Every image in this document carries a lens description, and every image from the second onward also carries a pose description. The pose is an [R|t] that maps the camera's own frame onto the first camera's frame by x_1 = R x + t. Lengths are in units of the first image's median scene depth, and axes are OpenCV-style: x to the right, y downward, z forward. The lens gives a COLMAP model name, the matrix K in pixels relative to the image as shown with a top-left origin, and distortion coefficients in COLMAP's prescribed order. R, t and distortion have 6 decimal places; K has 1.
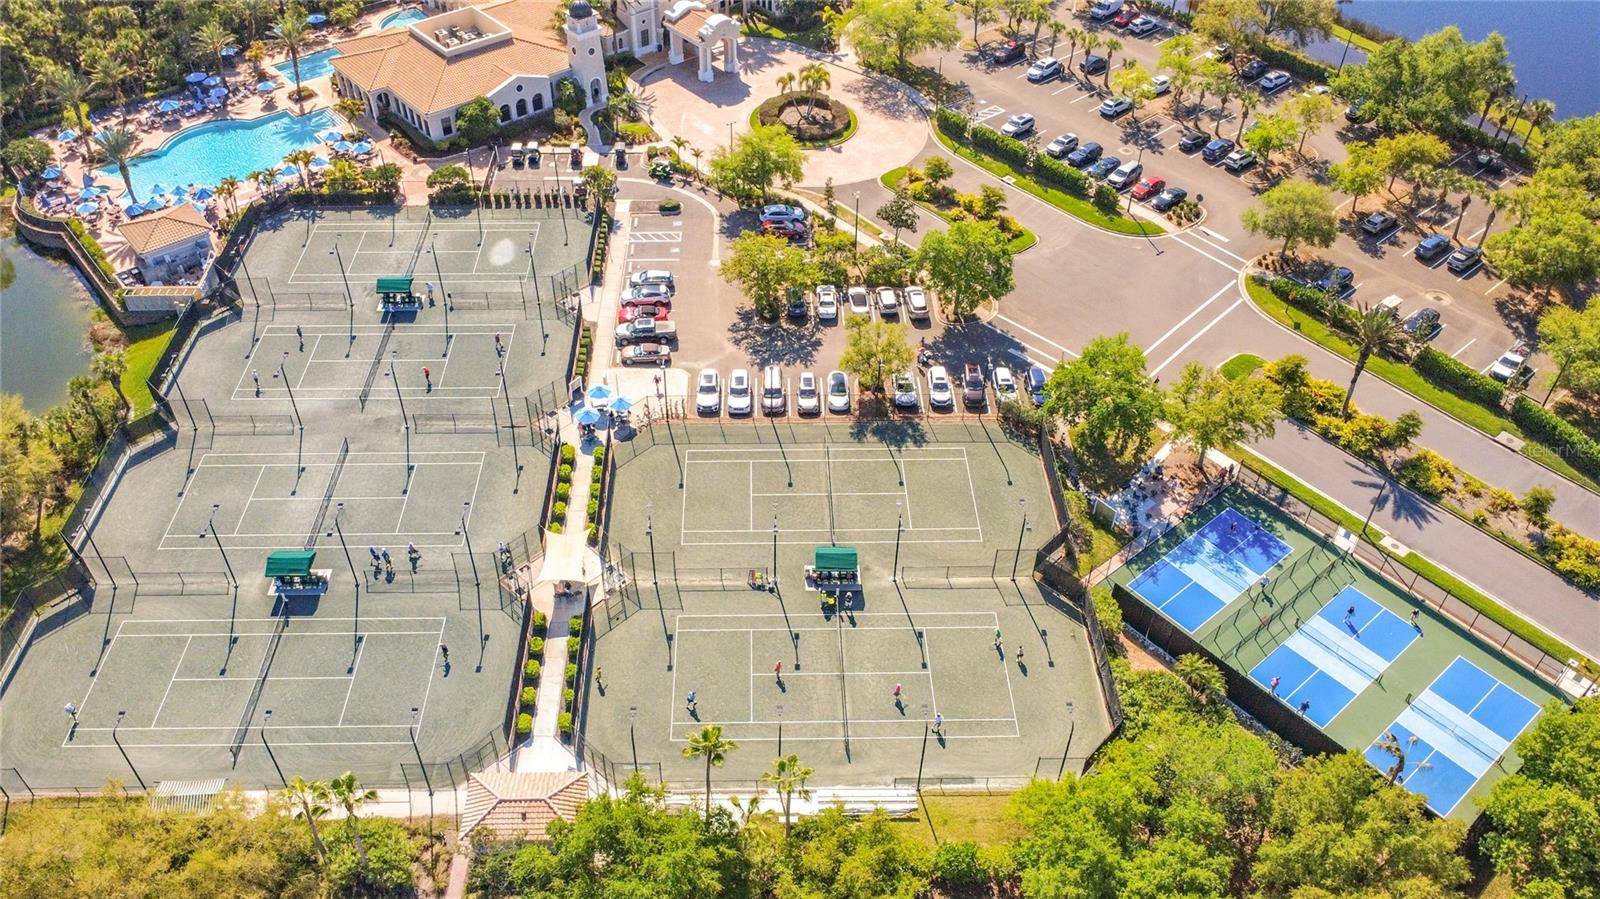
lens RADIAL K [[1202.7, 0, 800.0], [0, 1202.7, 449.5], [0, 0, 1]] dist [-0.003555, -0.001940]
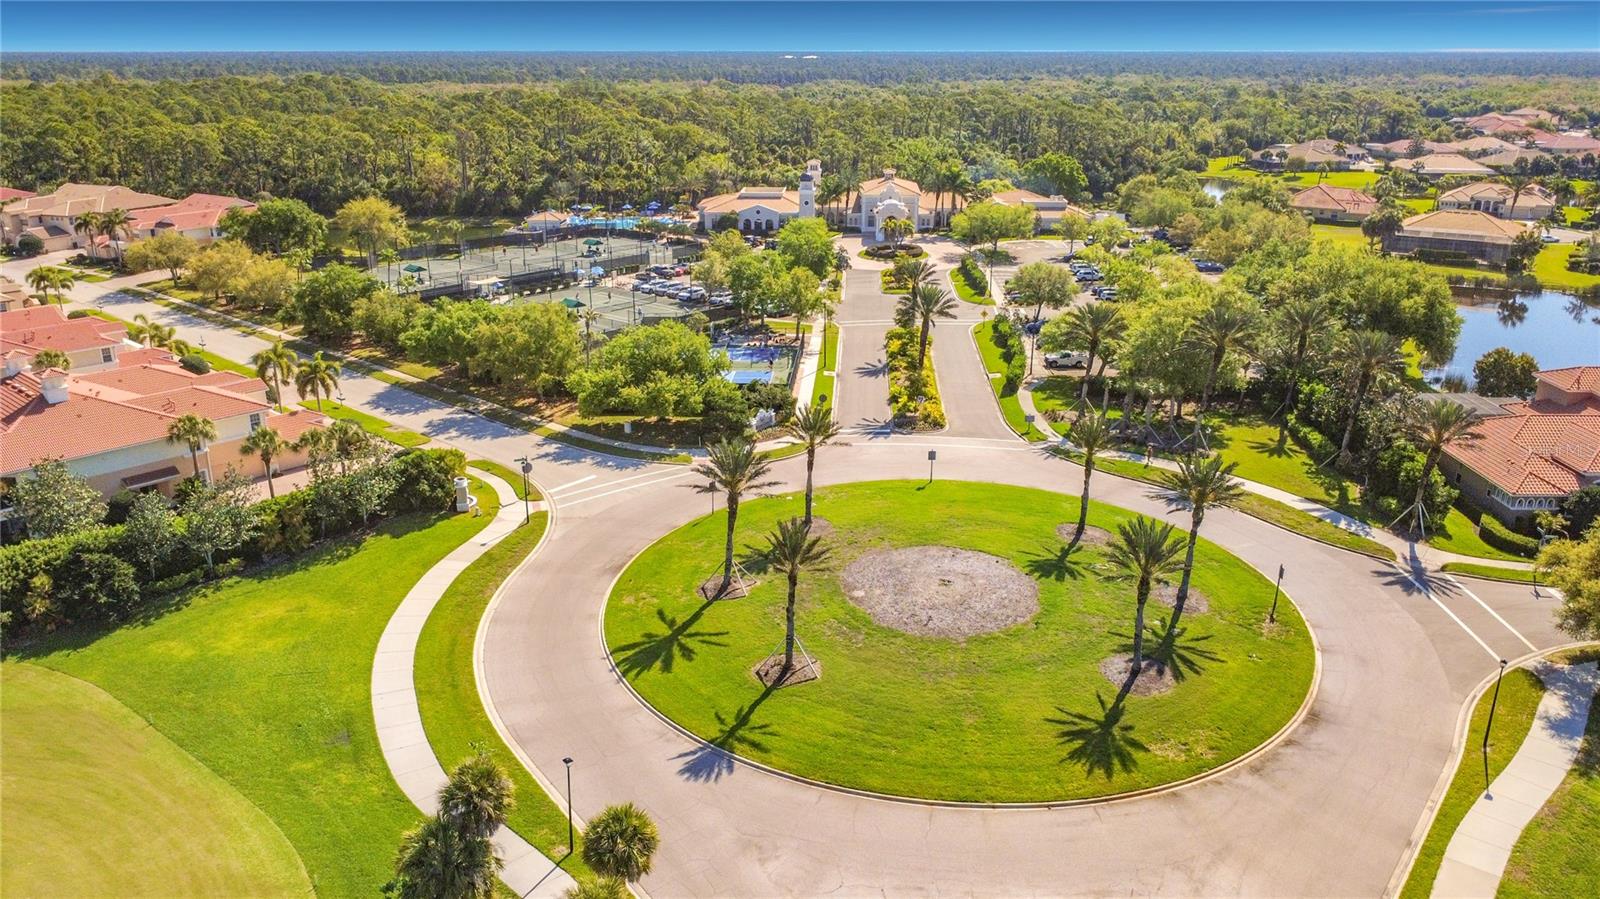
lens RADIAL K [[1202.7, 0, 800.0], [0, 1202.7, 449.5], [0, 0, 1]] dist [-0.003555, -0.001940]
pose [[0.730708, 0.213678, -0.648389, 0.932408], [-0.457621, 0.858093, -0.232934, 0.338412], [0.506605, 0.466923, 0.724799, -0.047810]]
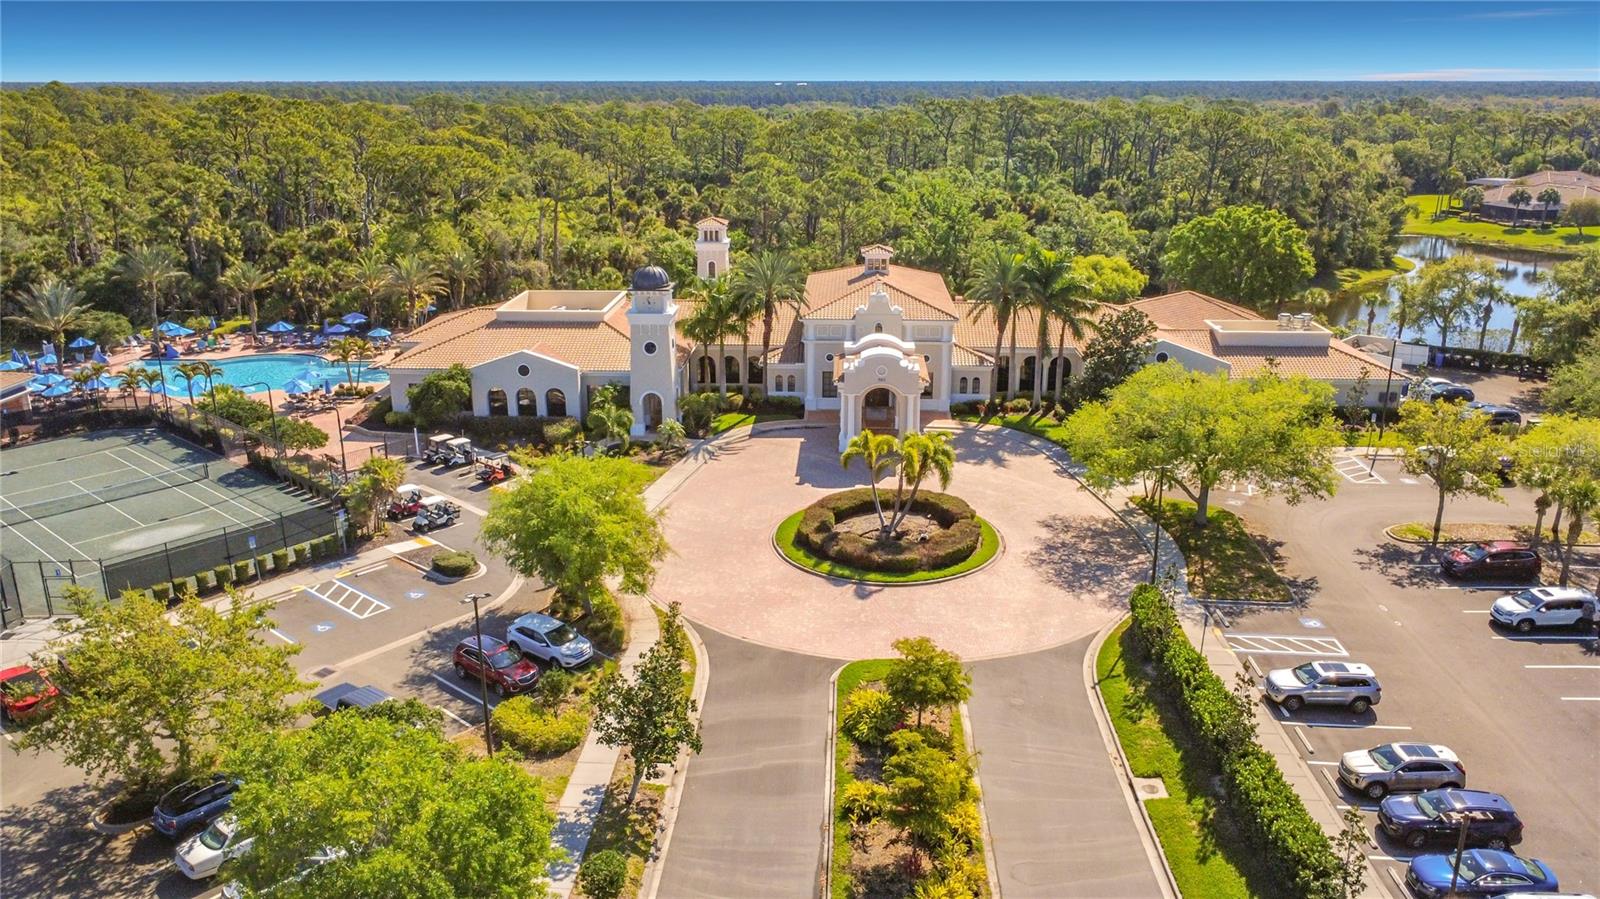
lens RADIAL K [[1202.7, 0, 800.0], [0, 1202.7, 449.5], [0, 0, 1]] dist [-0.003555, -0.001940]
pose [[0.732677, 0.196094, -0.651714, 0.280040], [-0.454838, 0.853419, -0.254557, -0.159429], [0.506268, 0.482932, 0.714471, 0.602099]]
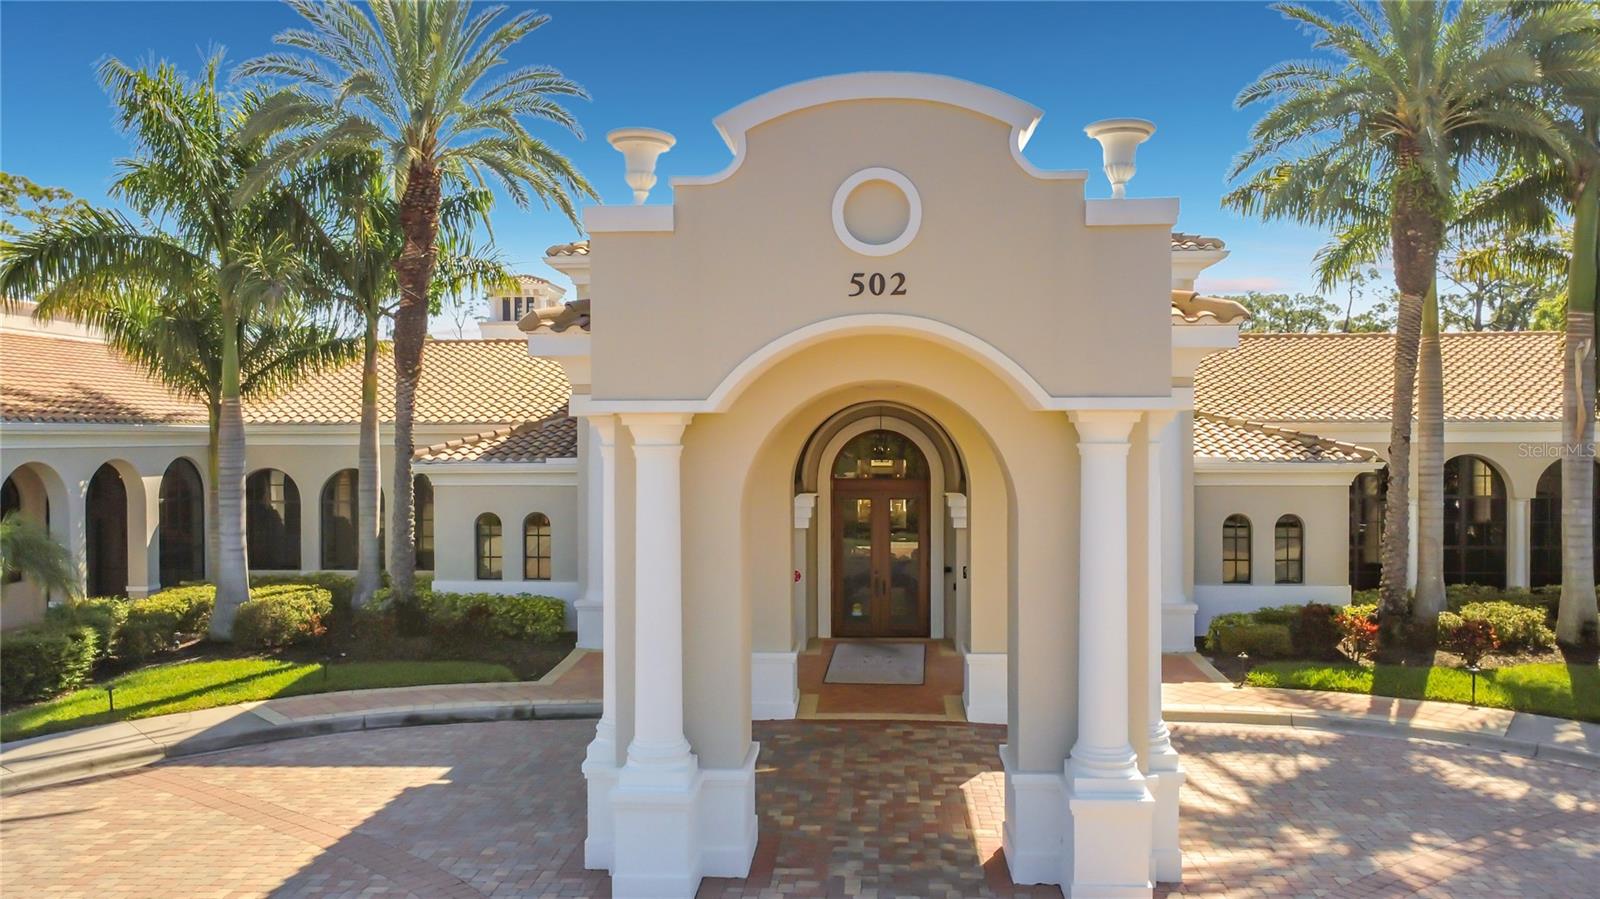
lens RADIAL K [[1214.4, 0, 800.0], [0, 1214.4, 449.5], [0, 0, 1]] dist [-0.034313, -0.002662]
pose [[0.717741, 0.004489, -0.696295, -0.016773], [-0.463260, 0.749633, -0.472695, -0.303448], [0.519844, 0.661838, 0.540123, 0.970554]]
